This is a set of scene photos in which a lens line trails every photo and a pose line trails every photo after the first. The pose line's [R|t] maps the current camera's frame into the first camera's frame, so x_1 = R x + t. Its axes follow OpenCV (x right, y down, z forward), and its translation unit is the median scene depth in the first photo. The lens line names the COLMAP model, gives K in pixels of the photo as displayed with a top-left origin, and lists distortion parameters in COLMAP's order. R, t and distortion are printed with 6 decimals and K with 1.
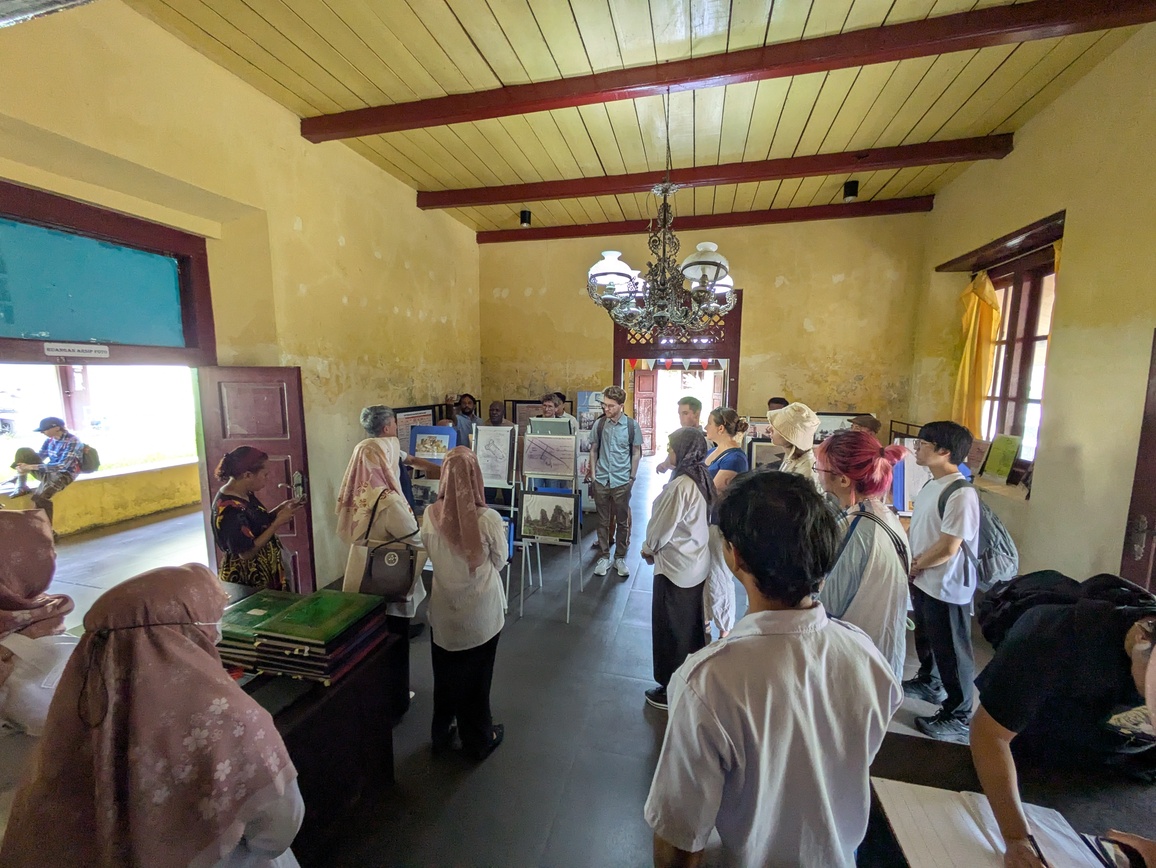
lens RADIAL K [[458.0, 0, 573.9], [0, 458.0, 433.6], [0, 0, 1]] dist [-0.003293, 0.000025]
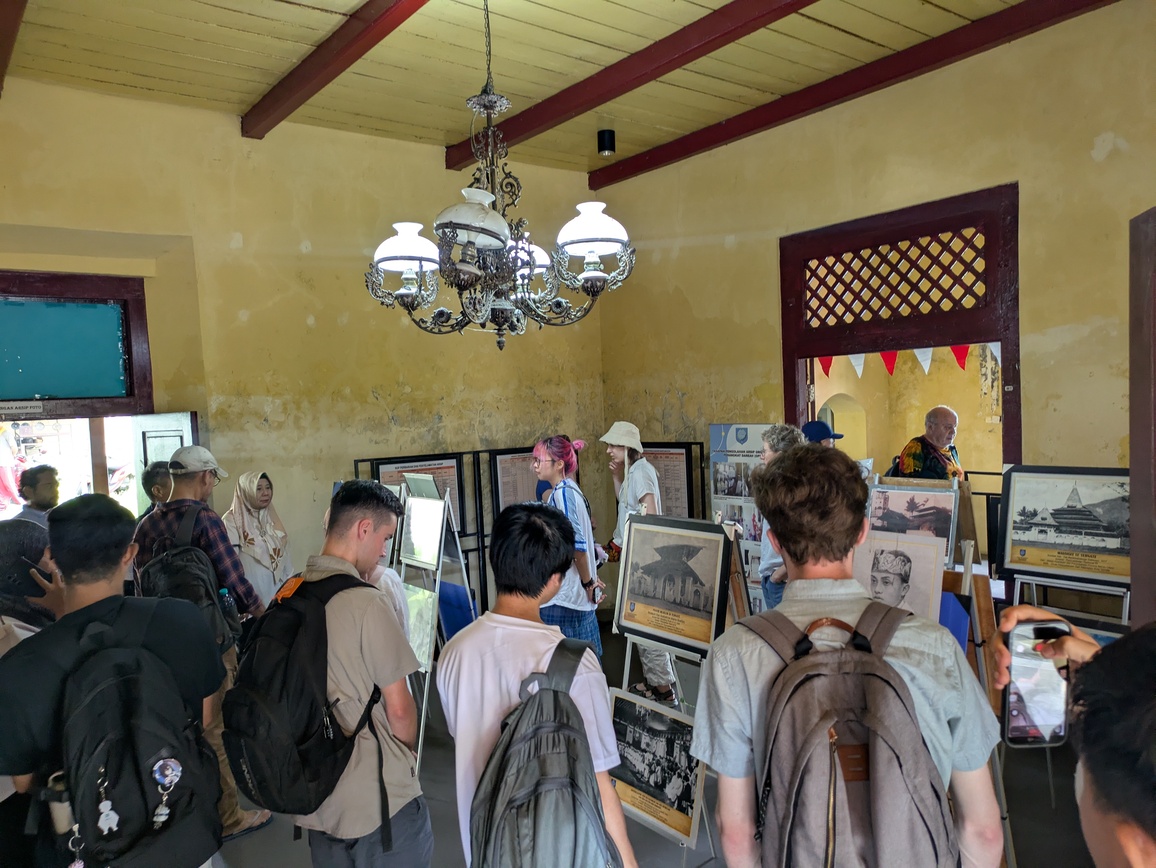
lens RADIAL K [[853.6, 0, 565.4], [0, 853.6, 447.1], [0, 0, 1]] dist [0.055967, -0.051896]
pose [[0.782207, -0.011247, -0.622916, 0.639724], [-0.025907, 0.998385, -0.050559, -0.011327], [0.622479, 0.055685, 0.780653, 0.120005]]
